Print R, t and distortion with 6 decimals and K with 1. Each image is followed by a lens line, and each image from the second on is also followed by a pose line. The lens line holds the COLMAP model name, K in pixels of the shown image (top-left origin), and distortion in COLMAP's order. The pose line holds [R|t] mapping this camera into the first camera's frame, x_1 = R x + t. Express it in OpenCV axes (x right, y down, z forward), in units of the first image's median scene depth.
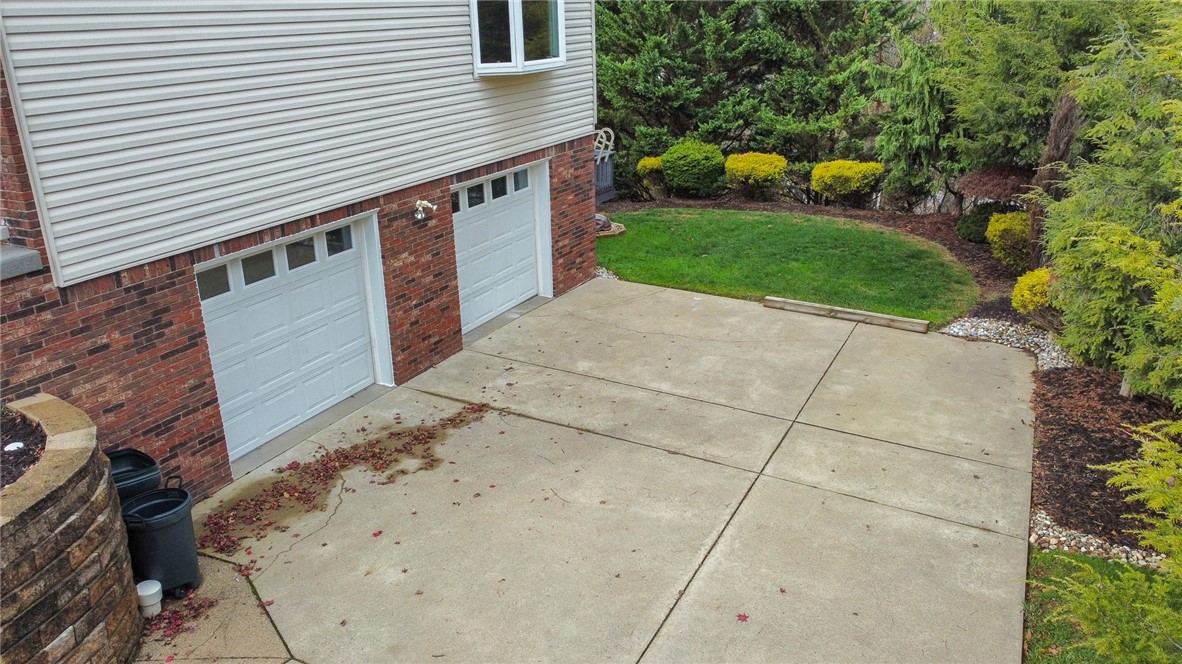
lens RADIAL K [[894.2, 0, 589.1], [0, 894.2, 333.9], [0, 0, 1]] dist [0.009245, -0.010485]
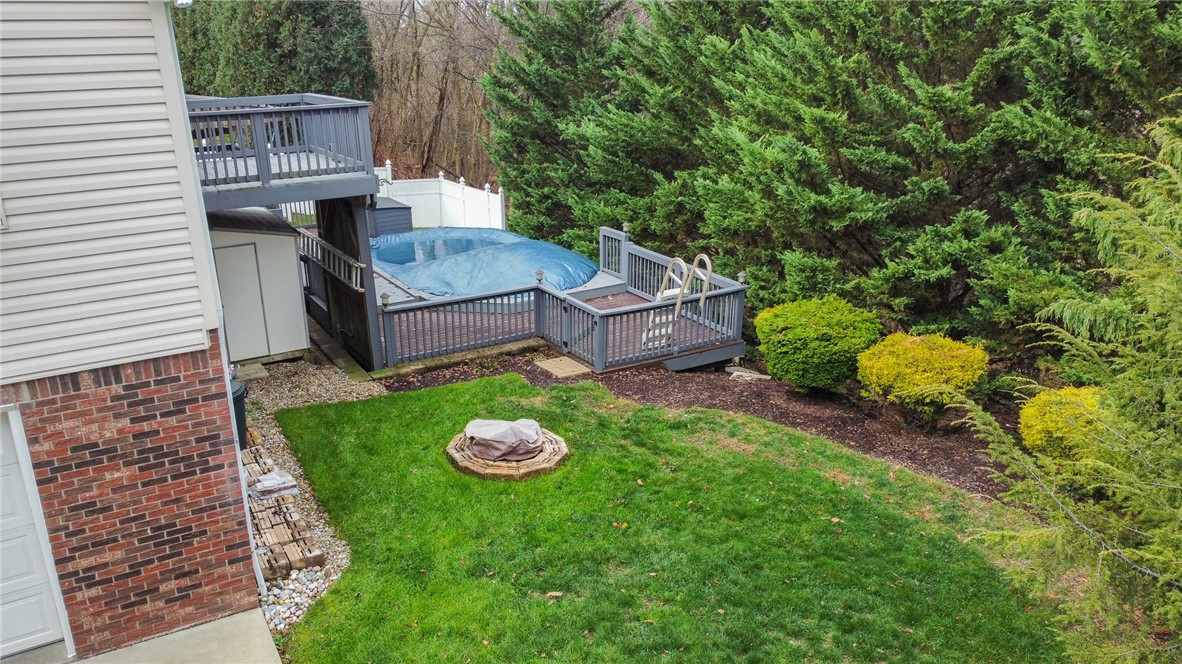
lens RADIAL K [[894.2, 0, 589.1], [0, 894.2, 333.9], [0, 0, 1]] dist [0.009245, -0.010485]
pose [[0.841696, 0.155715, -0.517011, 0.422066], [-0.168492, 0.985446, 0.022493, -0.270676], [0.512989, 0.068180, 0.855683, 0.669121]]
